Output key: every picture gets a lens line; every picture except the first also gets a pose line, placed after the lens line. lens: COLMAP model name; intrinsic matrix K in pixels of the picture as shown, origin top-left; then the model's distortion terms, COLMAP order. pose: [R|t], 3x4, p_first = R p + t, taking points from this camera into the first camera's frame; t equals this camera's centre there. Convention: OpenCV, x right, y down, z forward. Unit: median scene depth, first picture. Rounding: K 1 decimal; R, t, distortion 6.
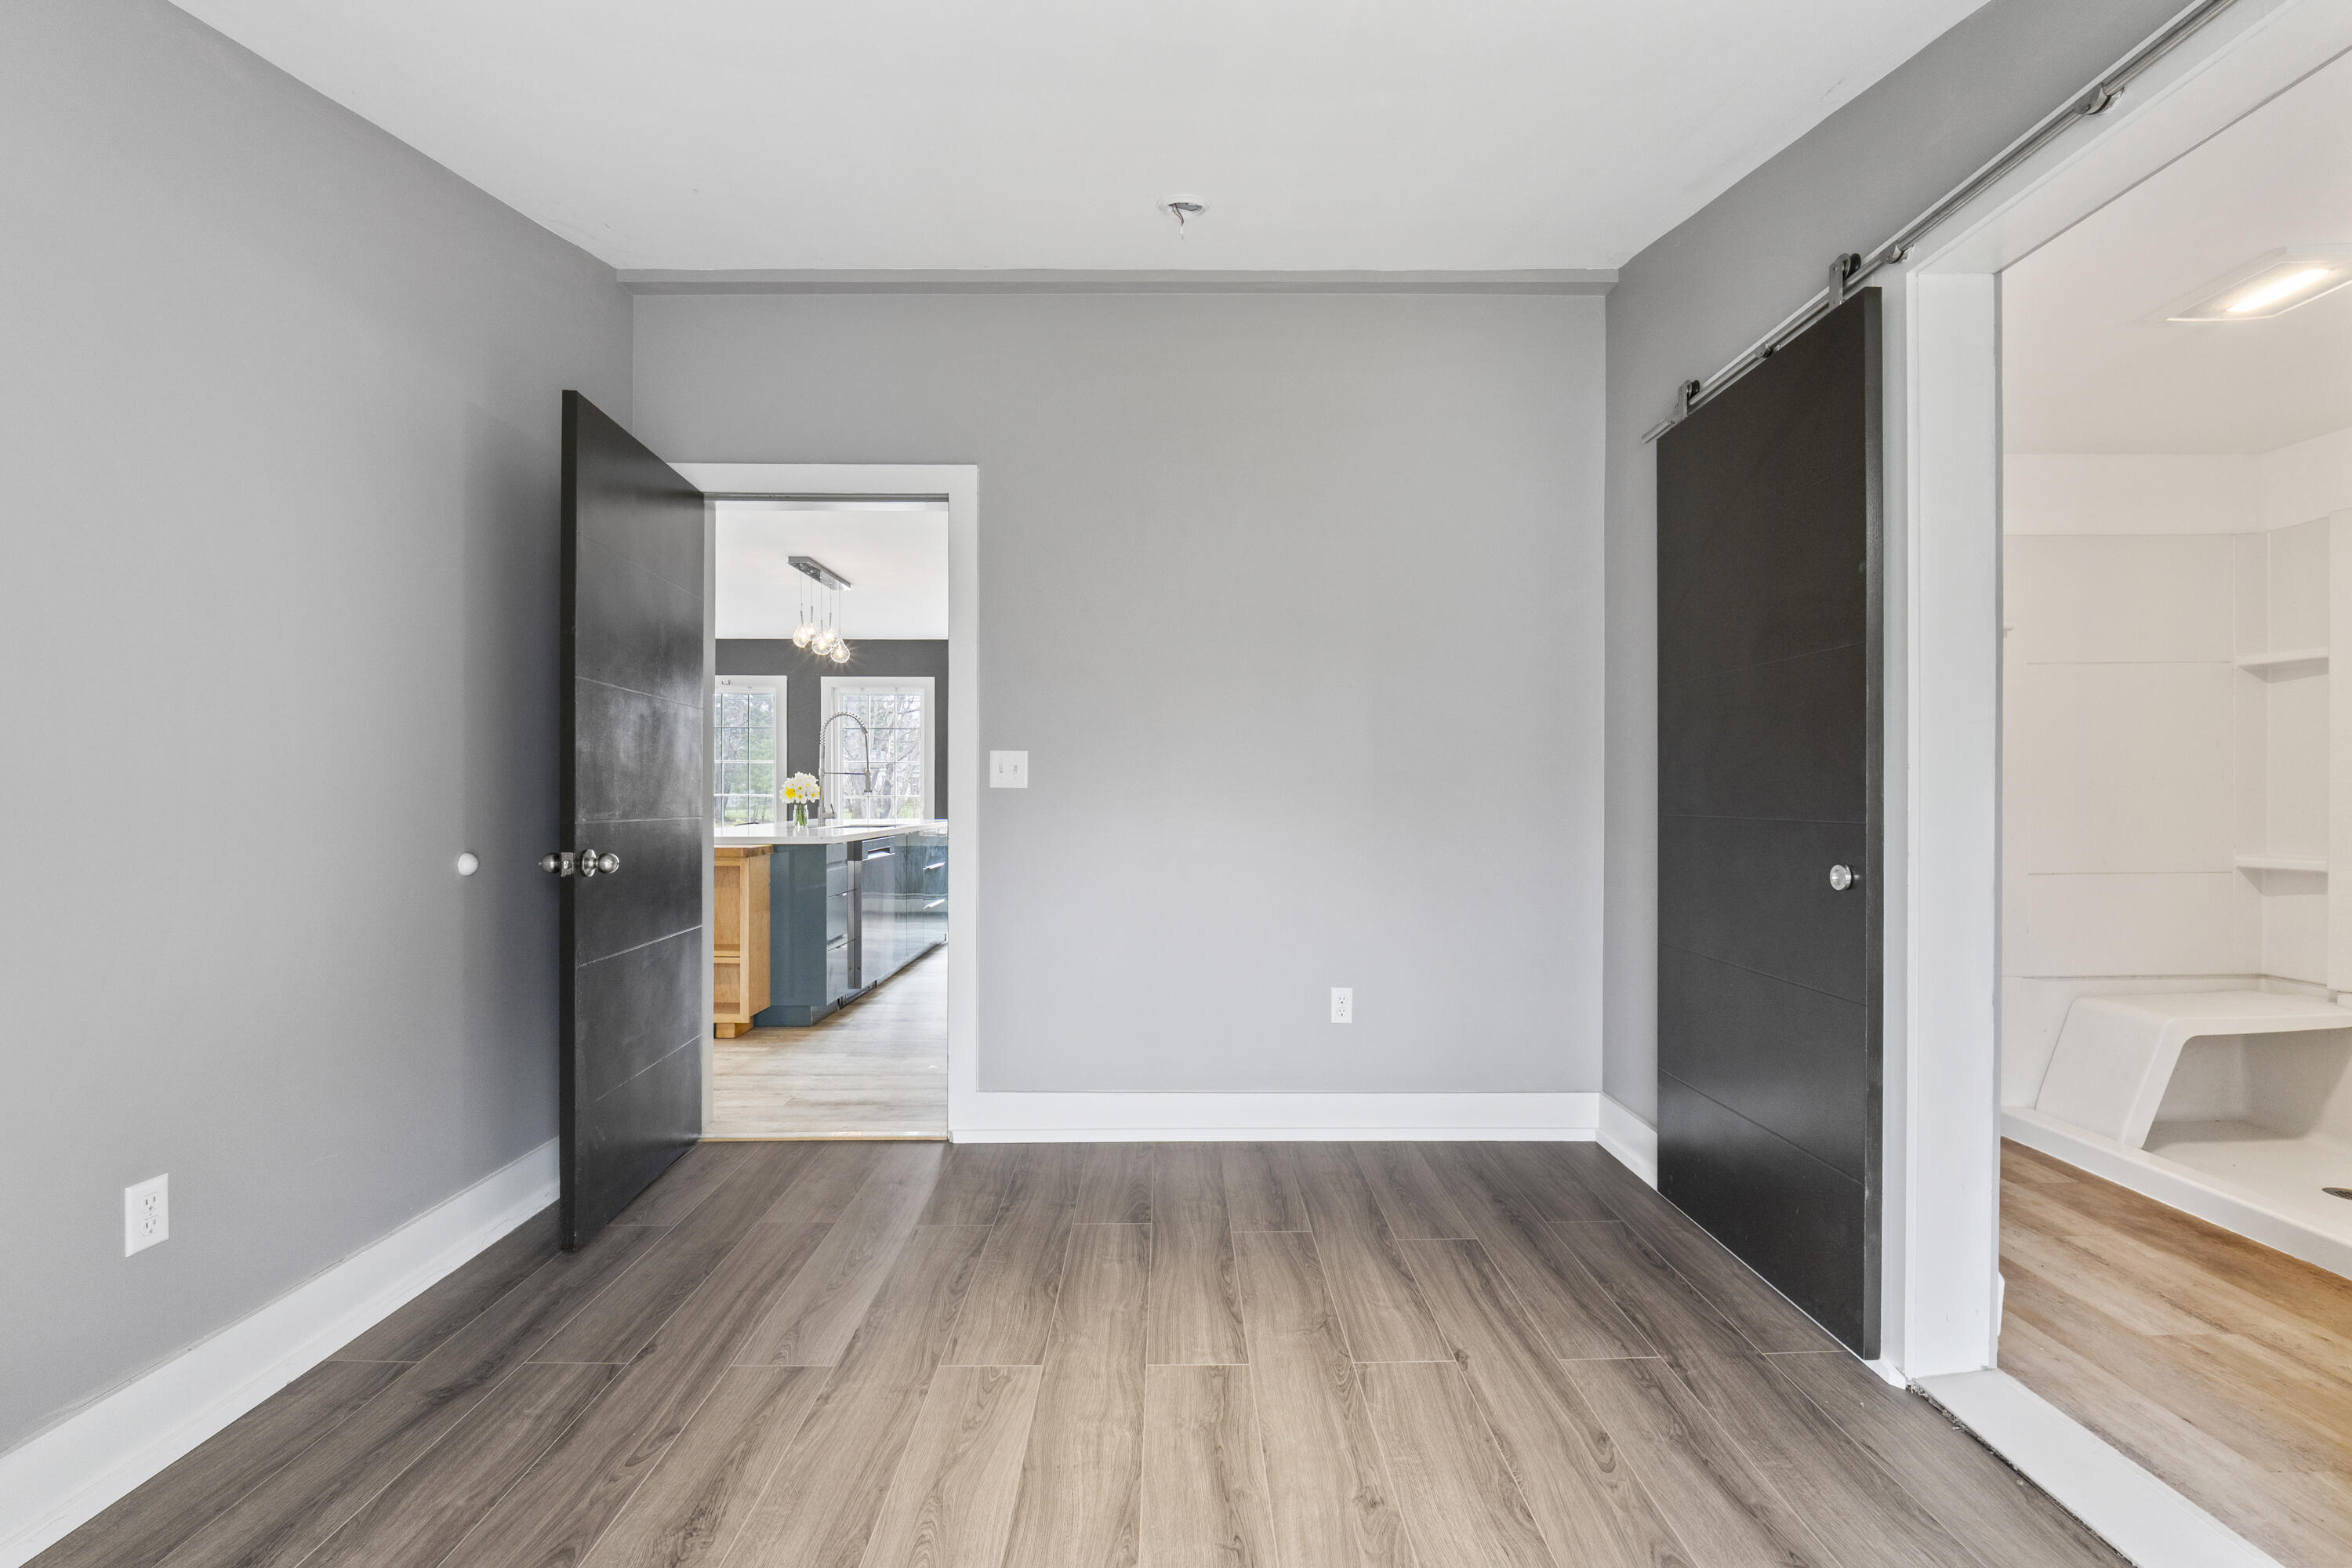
lens RADIAL K [[1001.8, 0, 1175.8], [0, 1001.8, 786.0], [0, 0, 1]] dist [0.000195, -0.000422]
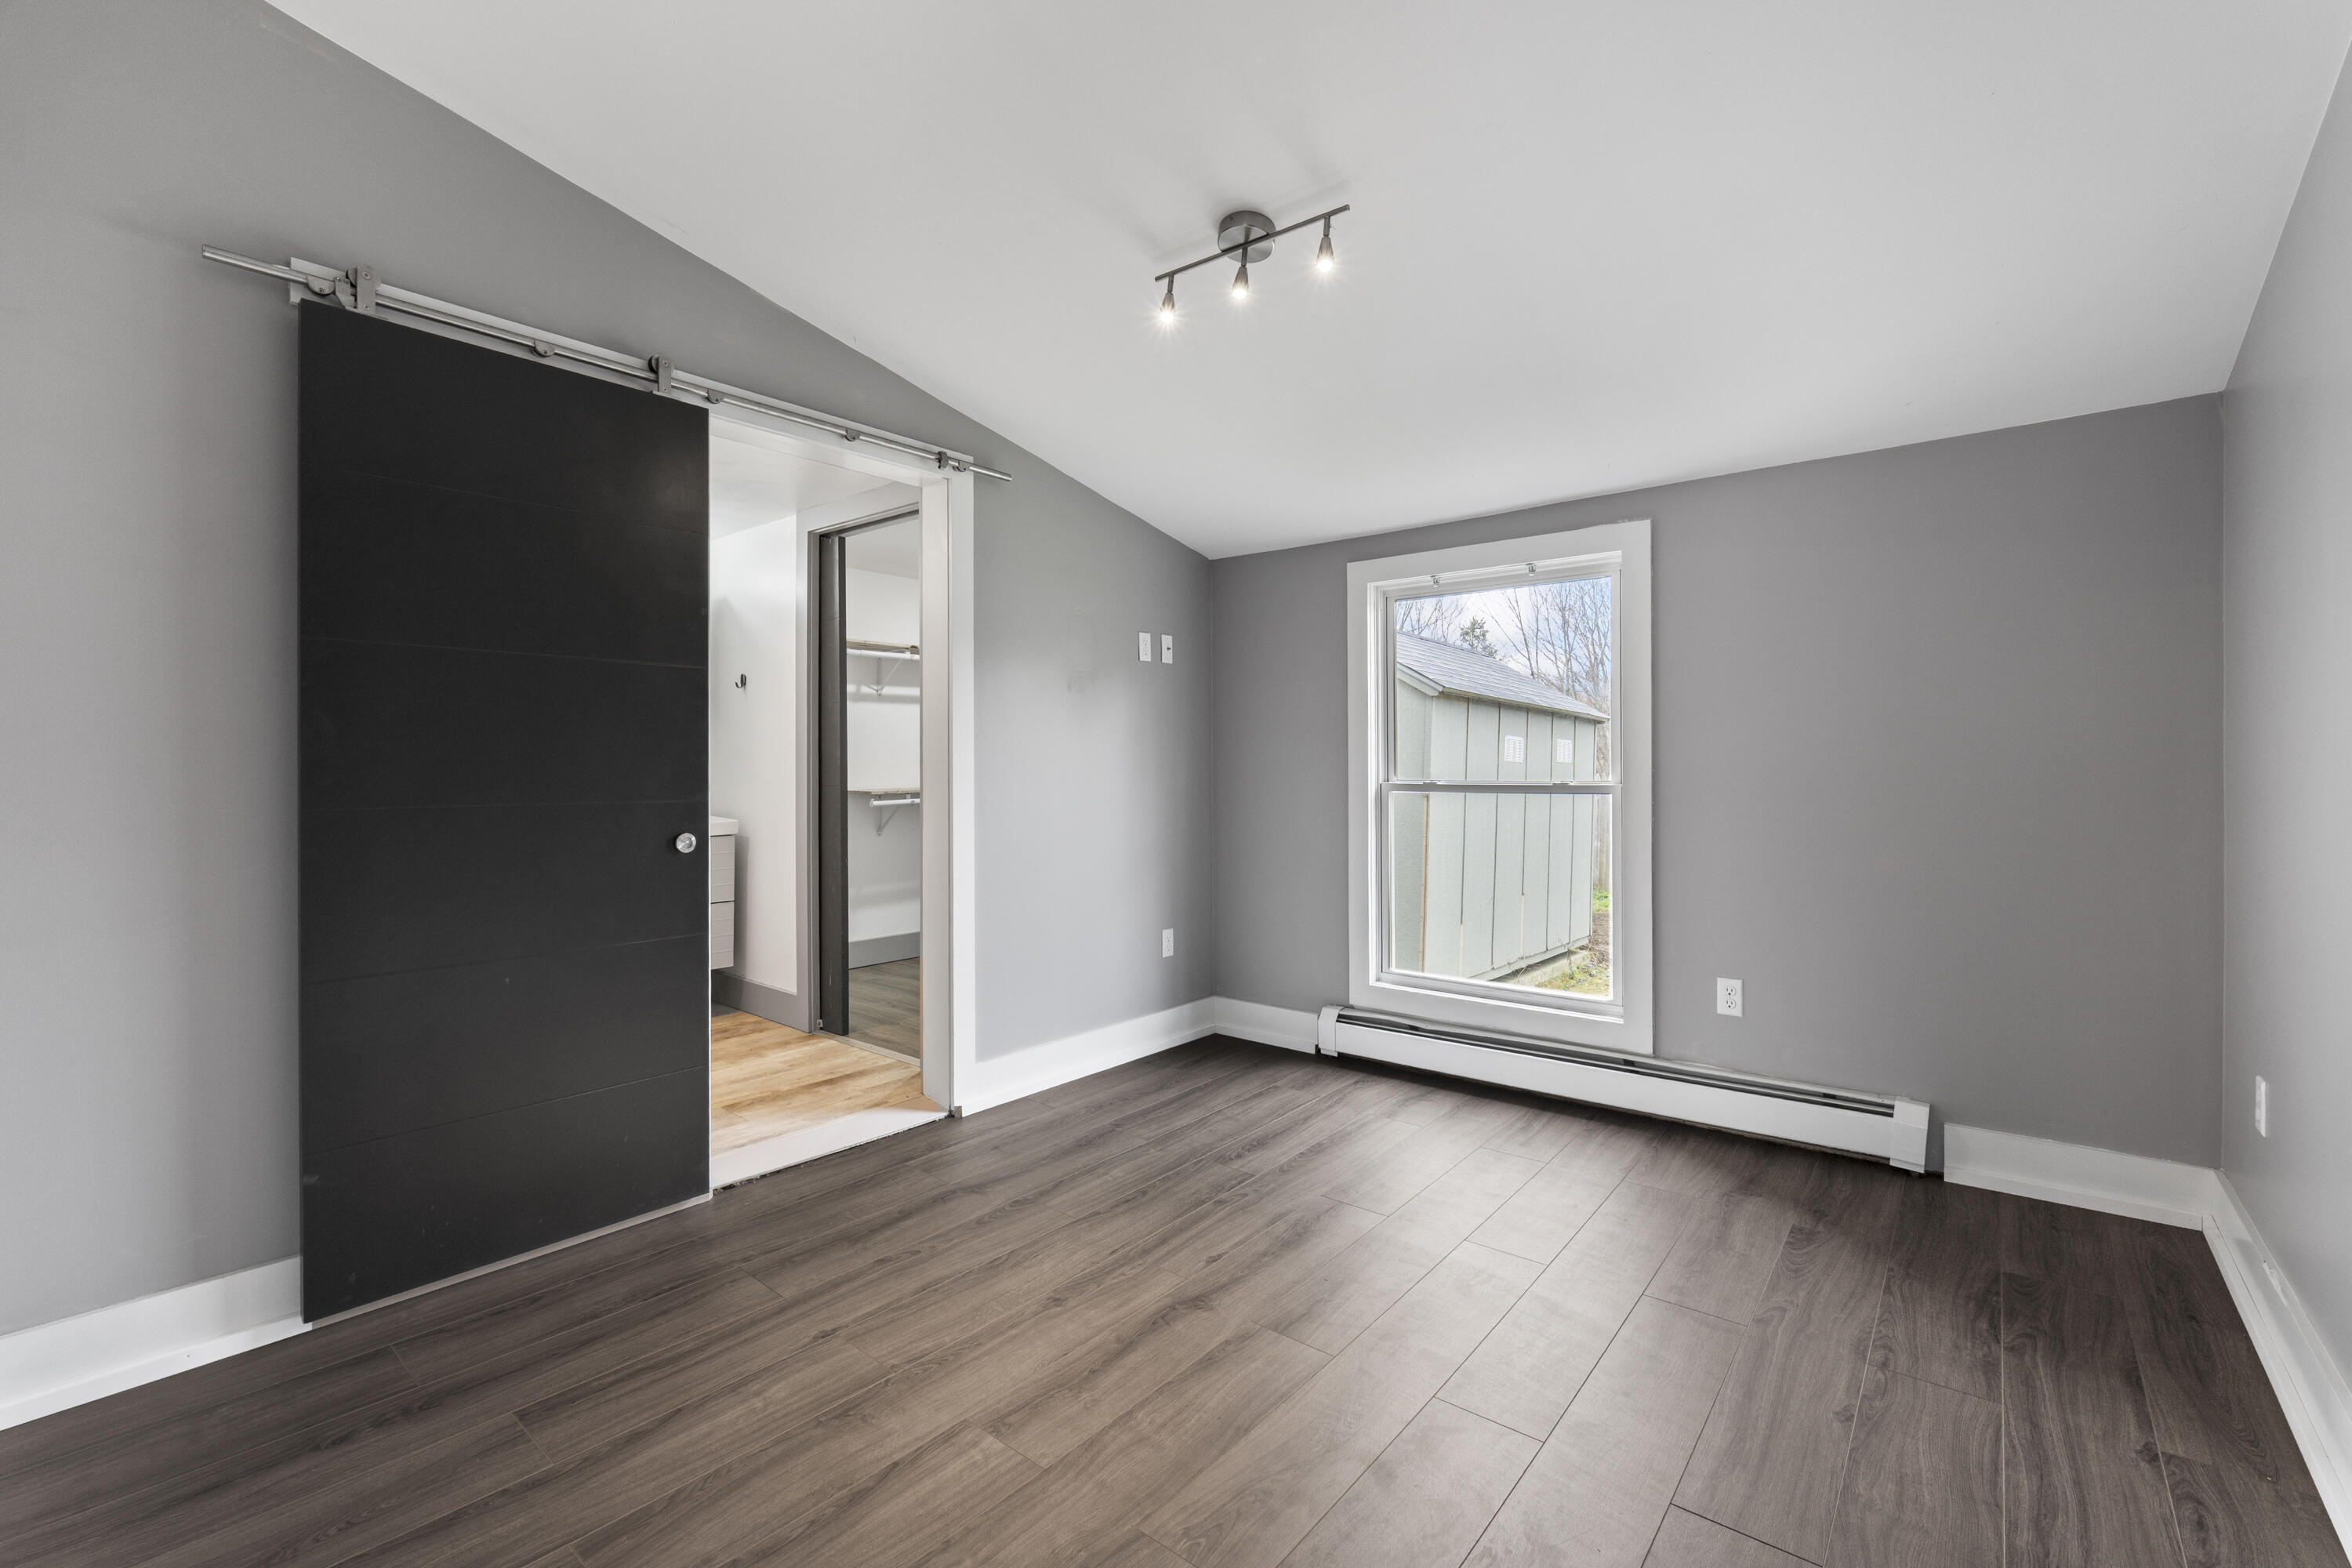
lens RADIAL K [[1001.8, 0, 1172.3], [0, 1001.8, 779.6], [0, 0, 1]] dist [0.000195, -0.000422]
pose [[-0.769976, -0.006833, 0.638036, -0.644866], [-0.007335, 0.999971, 0.001858, 0.000930], [-0.638030, -0.003249, -0.770004, 1.588549]]
